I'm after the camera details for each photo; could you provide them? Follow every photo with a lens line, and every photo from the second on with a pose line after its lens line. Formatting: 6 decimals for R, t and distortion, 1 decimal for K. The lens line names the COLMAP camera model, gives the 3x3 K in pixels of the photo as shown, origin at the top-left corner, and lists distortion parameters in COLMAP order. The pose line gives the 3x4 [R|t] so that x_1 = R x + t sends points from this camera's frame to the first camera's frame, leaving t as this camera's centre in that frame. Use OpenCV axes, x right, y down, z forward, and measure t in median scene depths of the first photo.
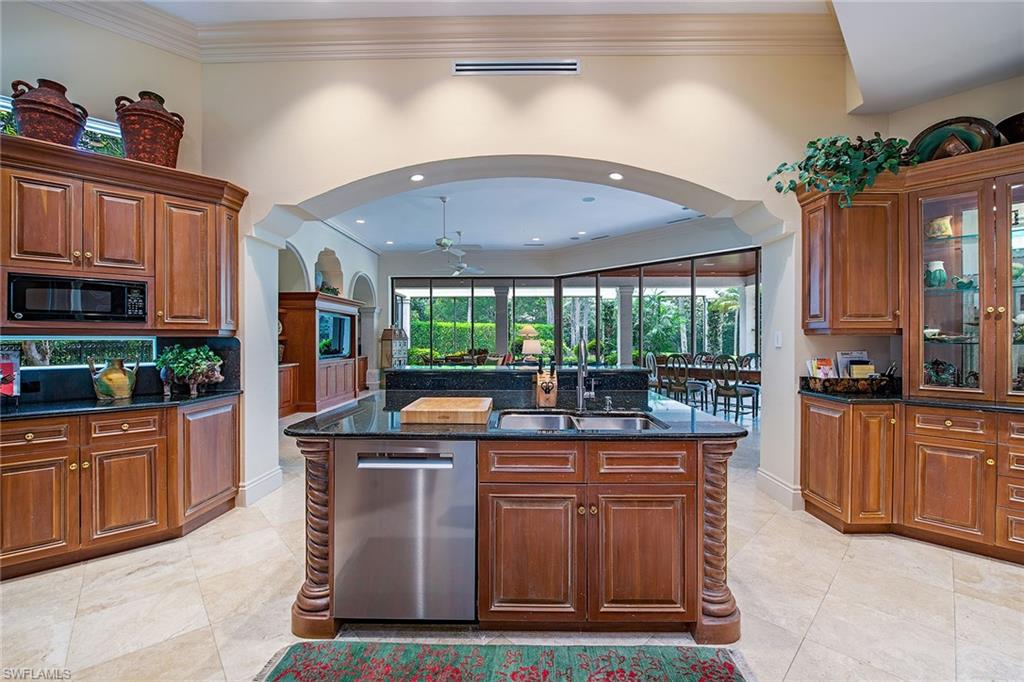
lens RADIAL K [[424.9, 0, 512.0], [0, 424.9, 341.0], [0, 0, 1]] dist [-0.000112, -0.000005]
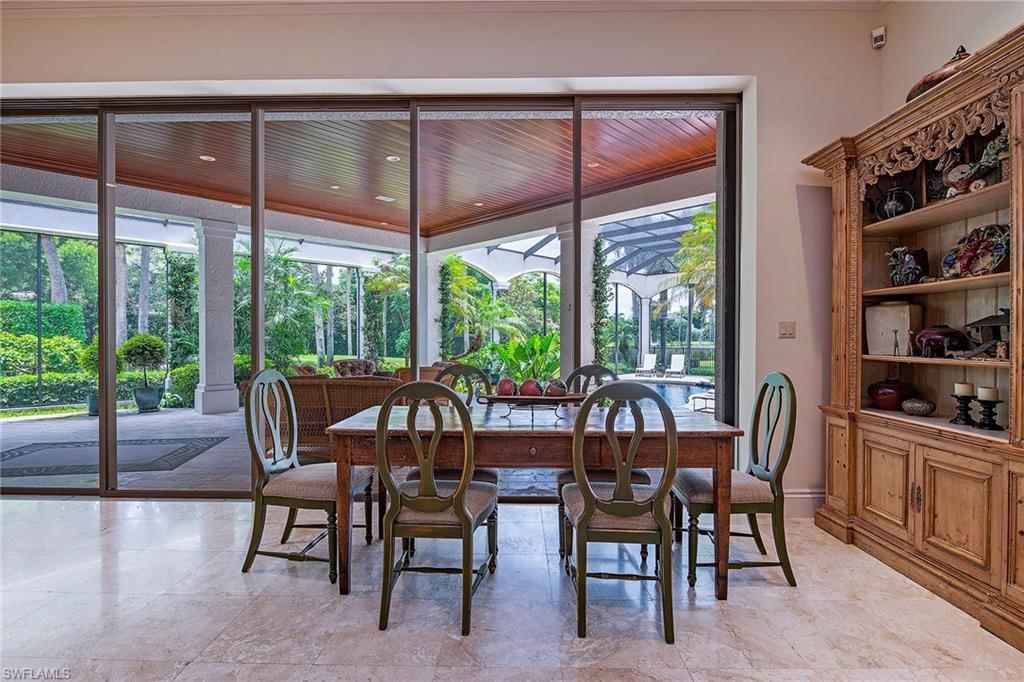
lens RADIAL K [[482.7, 0, 512.0], [0, 482.7, 341.0], [0, 0, 1]] dist [0.001049, 0.000078]
pose [[0.698970, -0.005100, 0.715133, 0.098872], [-0.000261, 0.999973, 0.007387, 0.000680], [-0.715151, -0.005350, 0.698949, 0.347323]]
